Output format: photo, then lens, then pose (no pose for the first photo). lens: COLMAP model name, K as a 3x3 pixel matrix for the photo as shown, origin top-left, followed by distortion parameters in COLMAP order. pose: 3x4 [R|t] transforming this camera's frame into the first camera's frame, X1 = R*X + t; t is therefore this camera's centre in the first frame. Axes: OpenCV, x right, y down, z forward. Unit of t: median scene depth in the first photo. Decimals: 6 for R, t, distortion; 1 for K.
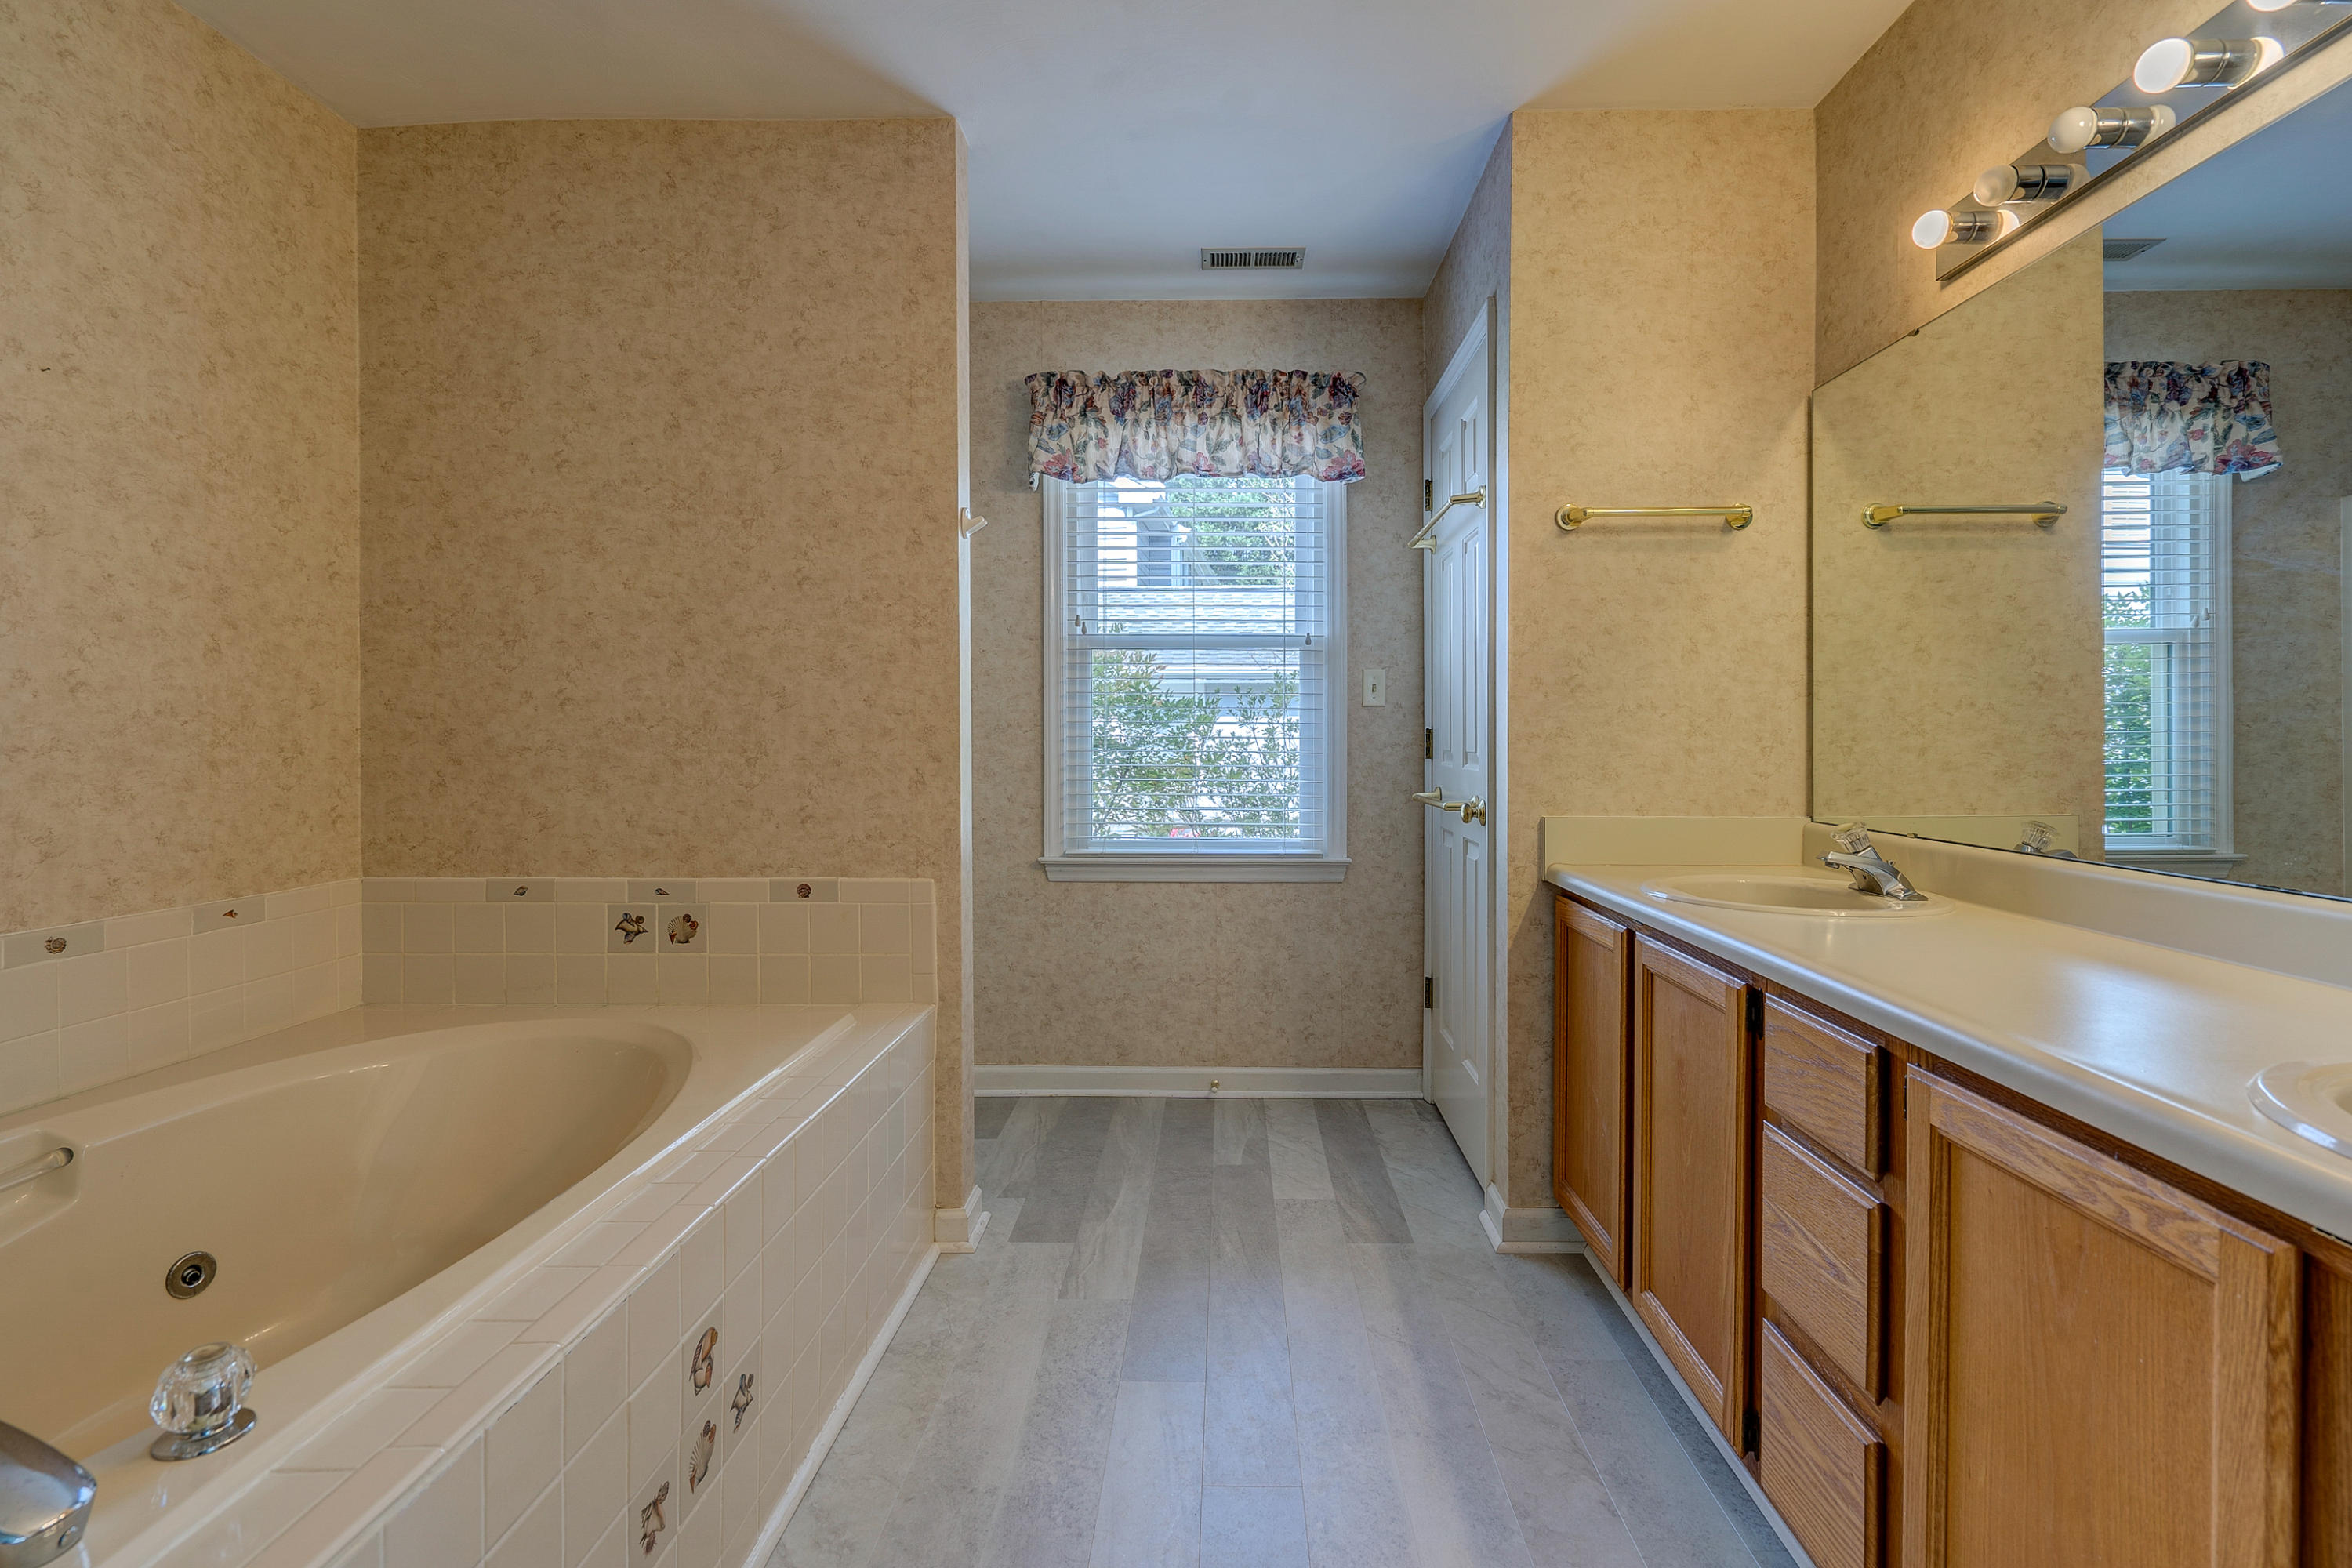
lens RADIAL K [[1094.8, 0, 1184.5], [0, 1094.8, 748.6], [0, 0, 1]] dist [-0.000130, -0.000041]
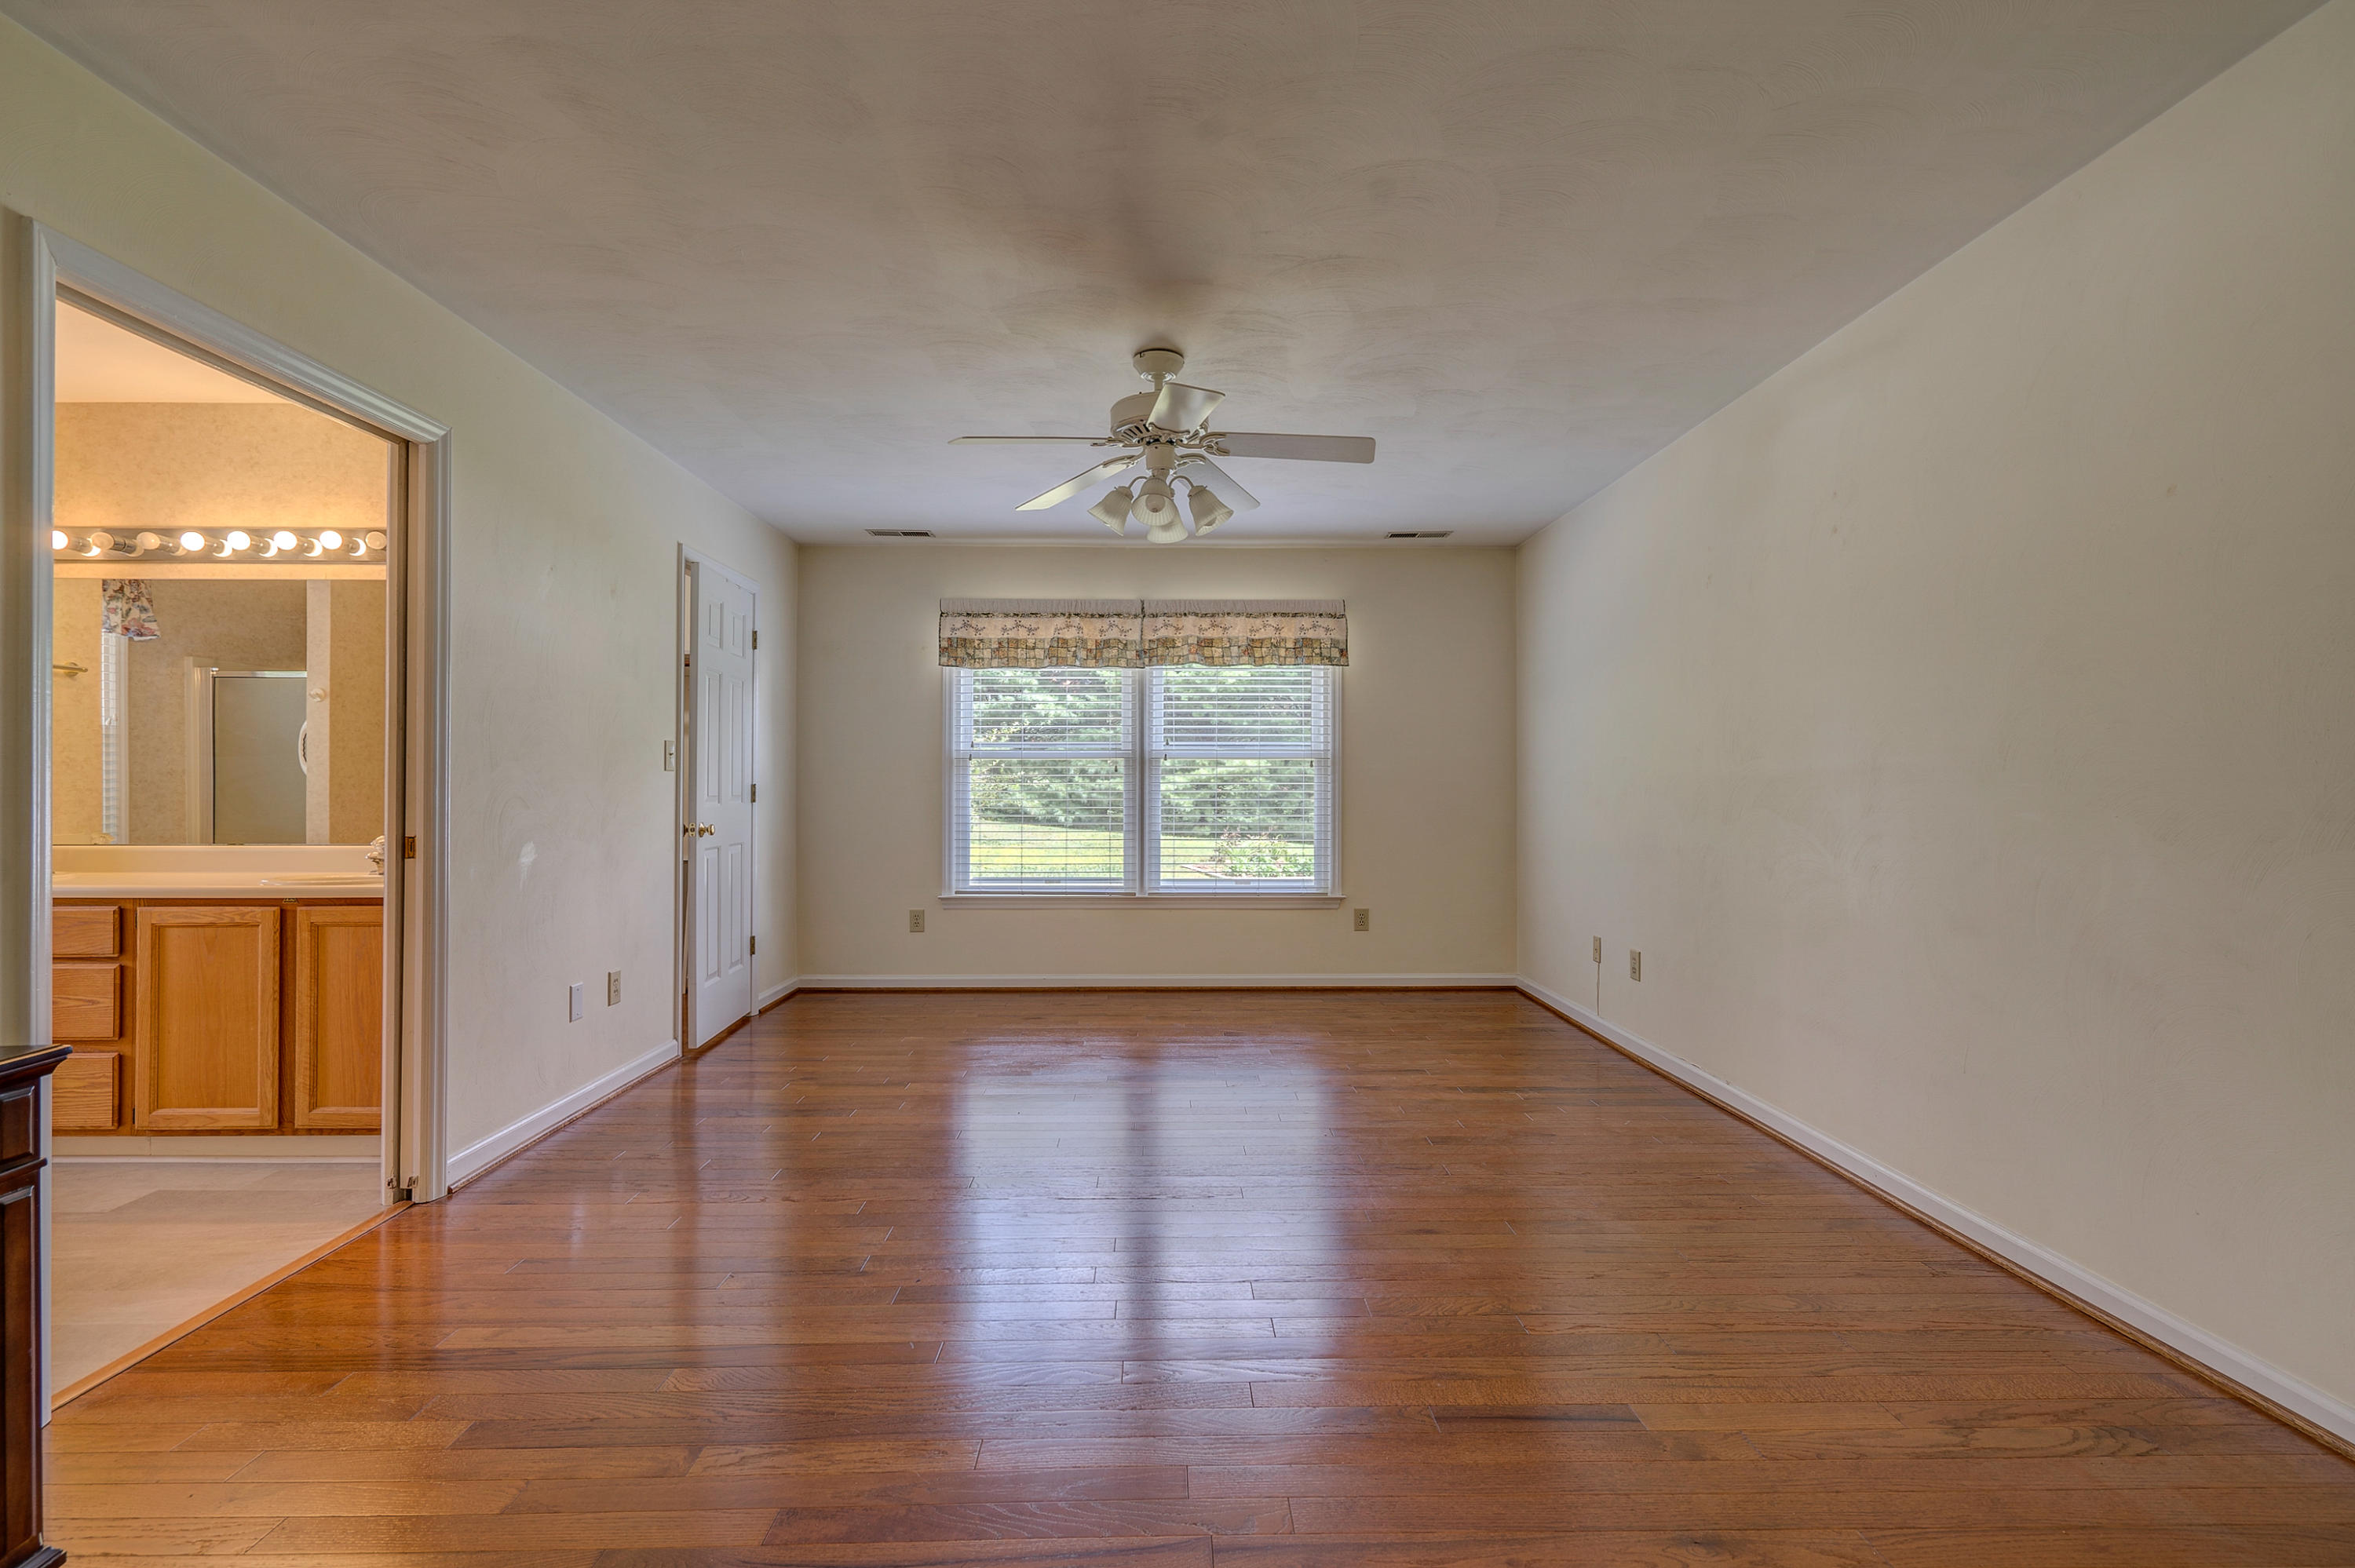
lens RADIAL K [[1081.5, 0, 1177.5], [0, 1081.5, 784.0], [0, 0, 1]] dist [0.000620, 0.000668]
pose [[-0.041572, 0.005692, 0.999119, -0.798631], [0.010976, 0.999926, -0.005240, 0.004650], [-0.999075, 0.010748, -0.041631, -0.557628]]
